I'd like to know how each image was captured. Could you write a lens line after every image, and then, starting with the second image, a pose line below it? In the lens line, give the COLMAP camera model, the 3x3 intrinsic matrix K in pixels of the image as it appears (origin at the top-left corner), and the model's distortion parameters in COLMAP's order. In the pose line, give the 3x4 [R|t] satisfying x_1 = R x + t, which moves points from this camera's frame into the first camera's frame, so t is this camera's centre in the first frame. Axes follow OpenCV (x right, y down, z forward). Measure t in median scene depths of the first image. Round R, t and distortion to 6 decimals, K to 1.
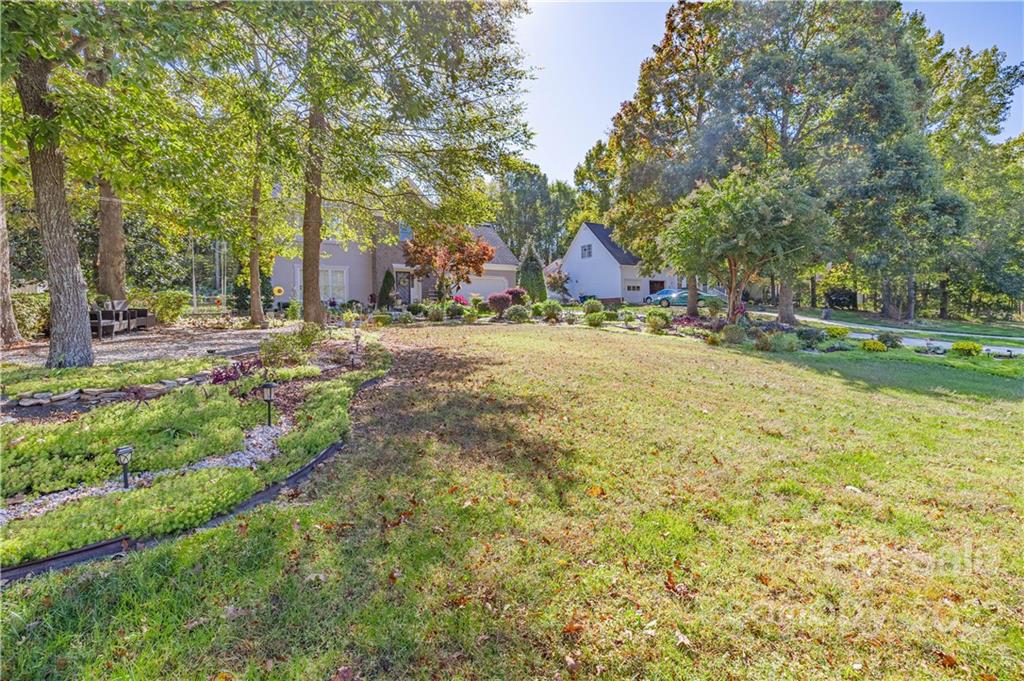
lens RADIAL K [[437.7, 0, 508.1], [0, 437.7, 336.9], [0, 0, 1]] dist [0.008641, -0.000609]
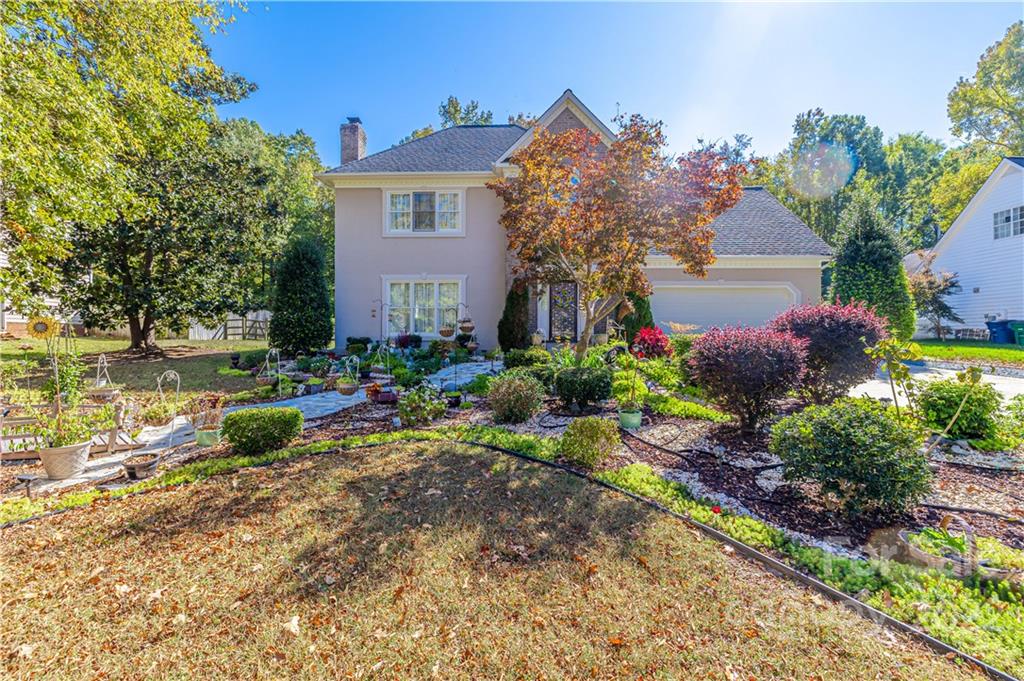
lens RADIAL K [[434.7, 0, 514.4], [0, 434.7, 339.7], [0, 0, 1]] dist [-0.002387, -0.000579]
pose [[0.834240, 0.030806, -0.550540, 0.002243], [-0.050513, 0.998510, -0.020670, -0.041391], [0.549083, 0.045053, 0.834553, 0.359137]]
